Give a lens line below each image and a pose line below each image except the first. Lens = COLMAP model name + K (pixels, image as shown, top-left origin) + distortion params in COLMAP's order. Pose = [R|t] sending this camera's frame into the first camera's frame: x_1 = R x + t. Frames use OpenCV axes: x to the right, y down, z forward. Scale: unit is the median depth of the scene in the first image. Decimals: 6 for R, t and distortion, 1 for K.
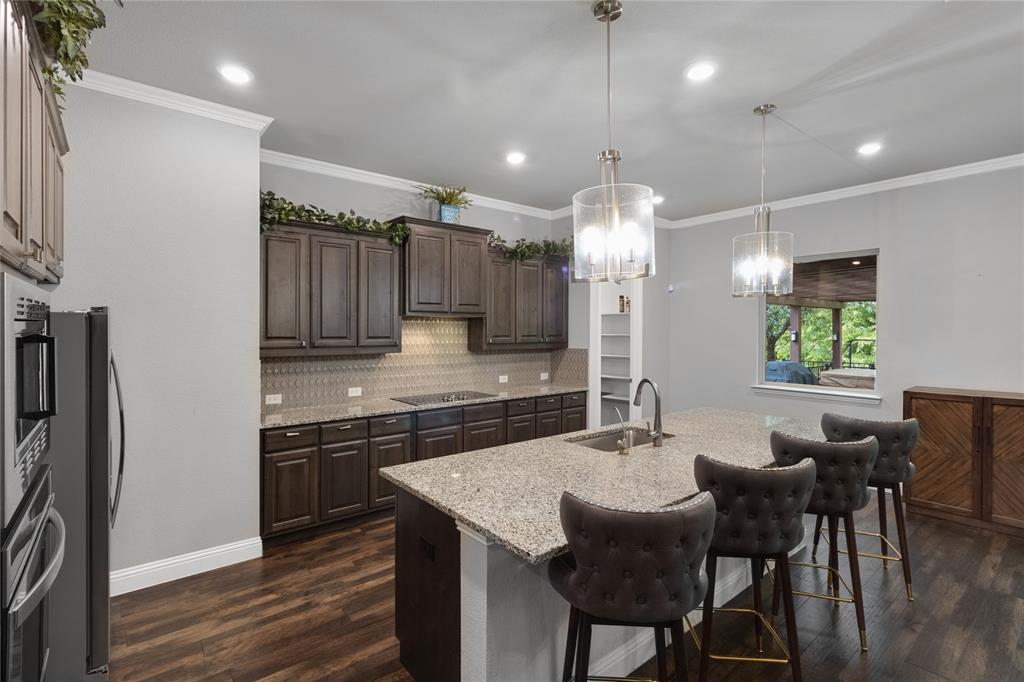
lens RADIAL K [[478.3, 0, 515.1], [0, 478.3, 337.7], [0, 0, 1]] dist [-0.013251, -0.000230]
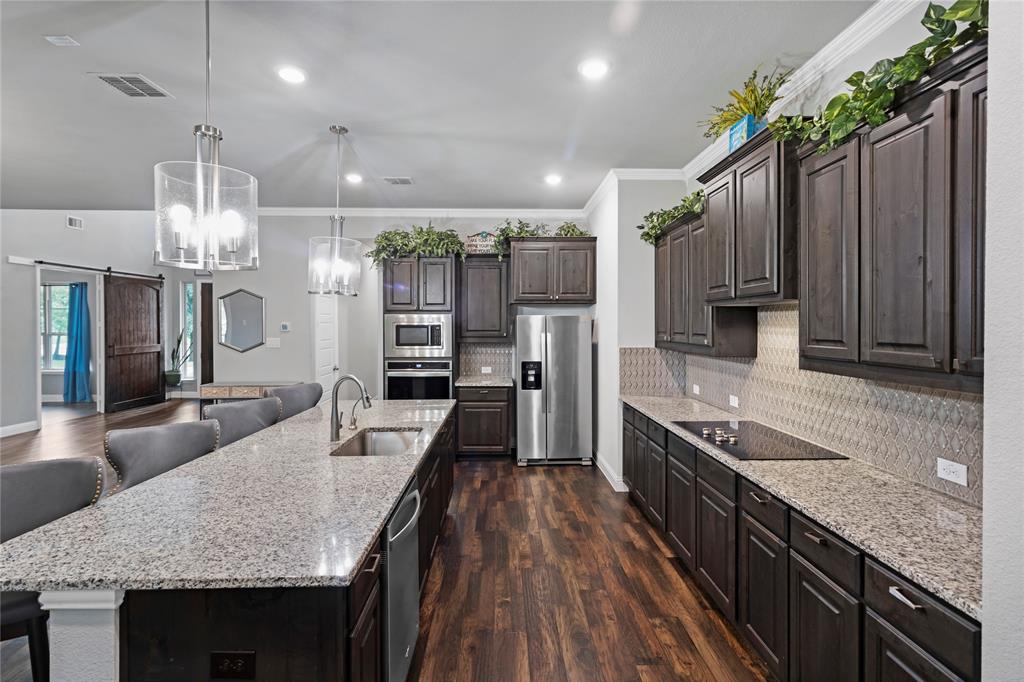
lens RADIAL K [[479.6, 0, 511.4], [0, 479.6, 330.3], [0, 0, 1]] dist [0.008963, -0.001204]
pose [[-0.620791, 0.011601, -0.783890, 0.495872], [-0.009972, 0.999693, 0.022692, -0.020746], [0.783913, 0.021904, -0.620485, 1.098799]]
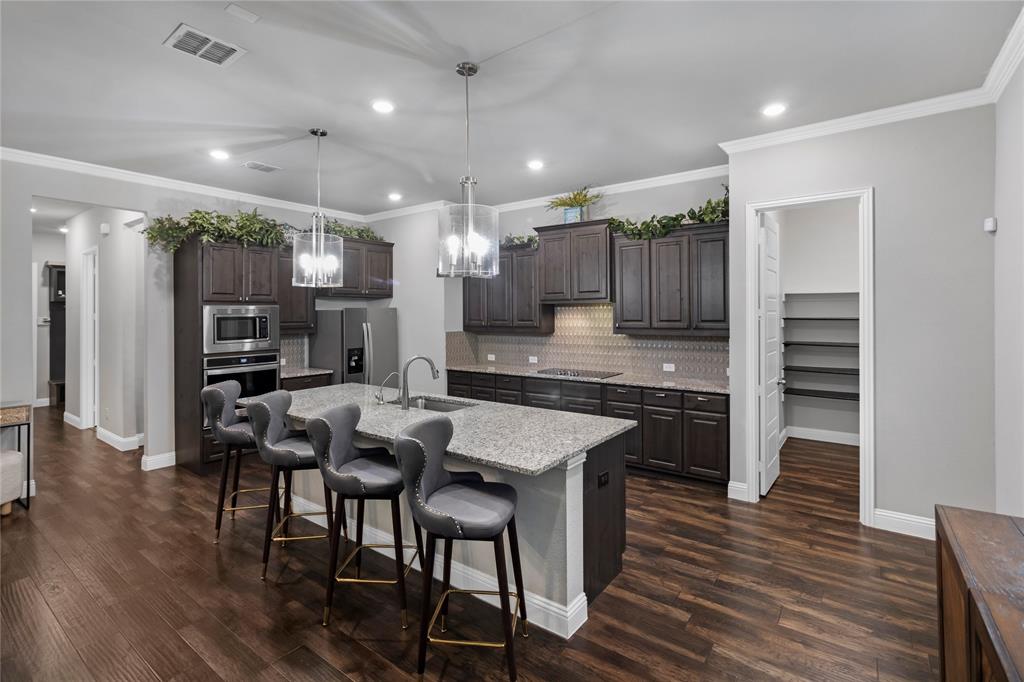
lens RADIAL K [[479.6, 0, 517.4], [0, 479.6, 311.0], [0, 0, 1]] dist [0.008963, -0.001204]
pose [[0.242696, -0.007228, -0.970075, 0.909571], [-0.007501, 0.999928, -0.009327, -0.012618], [0.970073, 0.009540, 0.242625, 0.560683]]
